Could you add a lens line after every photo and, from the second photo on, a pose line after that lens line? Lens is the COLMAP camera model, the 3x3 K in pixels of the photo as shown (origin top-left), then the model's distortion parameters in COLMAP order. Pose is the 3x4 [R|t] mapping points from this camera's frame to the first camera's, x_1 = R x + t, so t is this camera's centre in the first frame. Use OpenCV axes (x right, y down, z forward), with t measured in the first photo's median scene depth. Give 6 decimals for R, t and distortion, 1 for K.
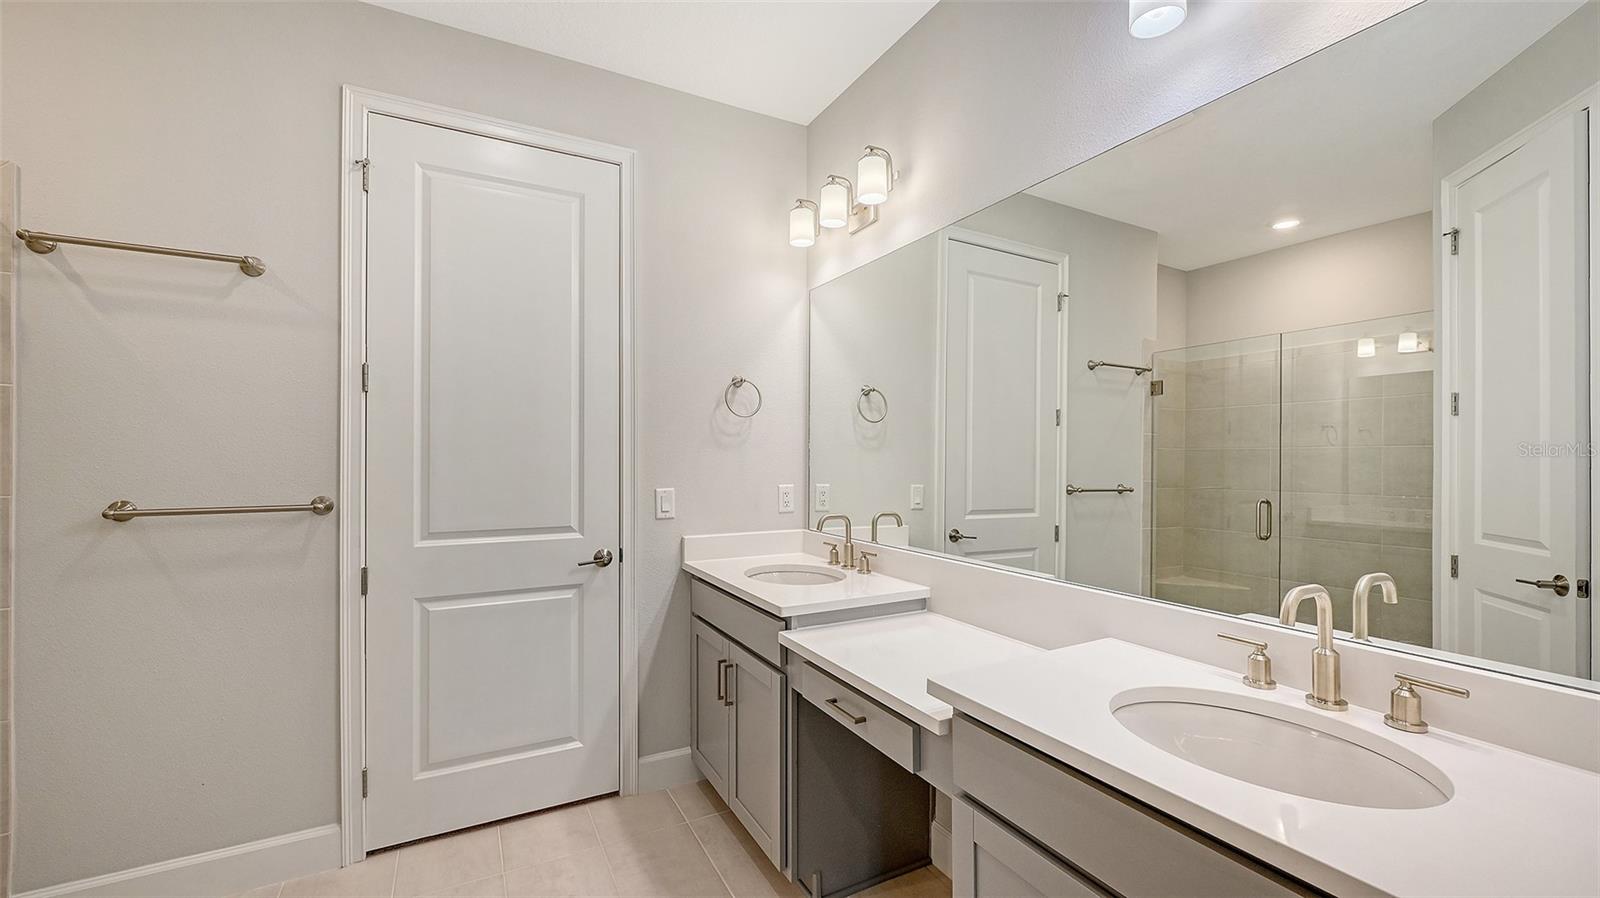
lens RADIAL K [[642.3, 0, 804.7], [0, 642.3, 453.7], [0, 0, 1]] dist [-0.003076, 0.000500]
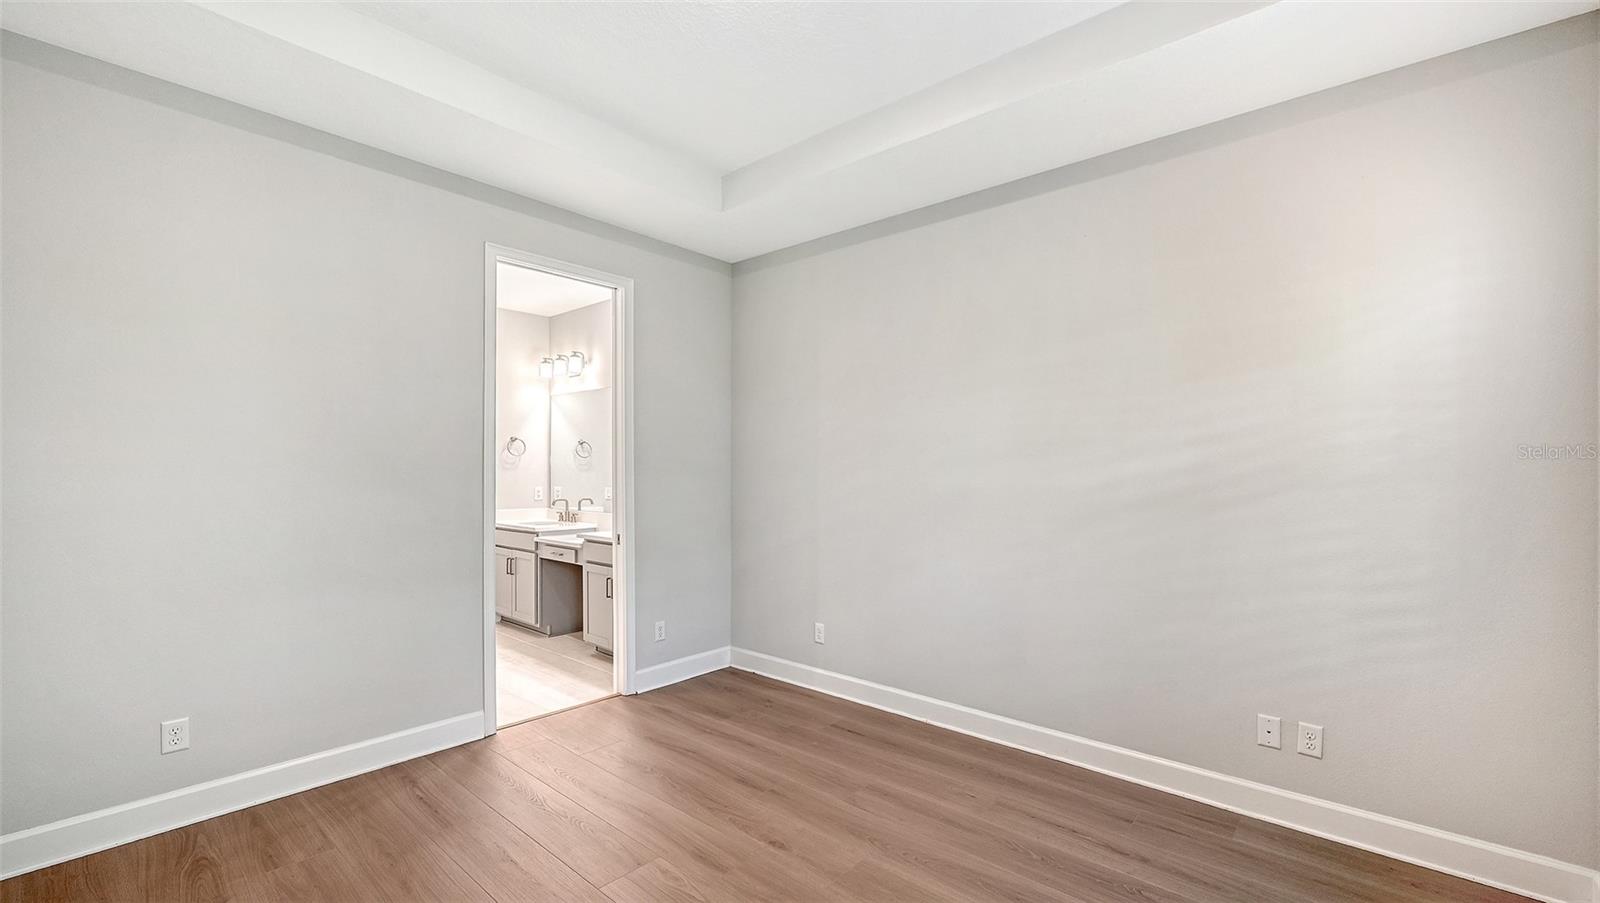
lens RADIAL K [[646.6, 0, 812.7], [0, 646.6, 466.9], [0, 0, 1]] dist [0.000457, -0.001222]
pose [[0.935720, 0.000805, 0.352742, 0.087982], [0.002295, 0.999962, -0.008370, 0.000880], [-0.352735, 0.008642, 0.935683, -1.788652]]
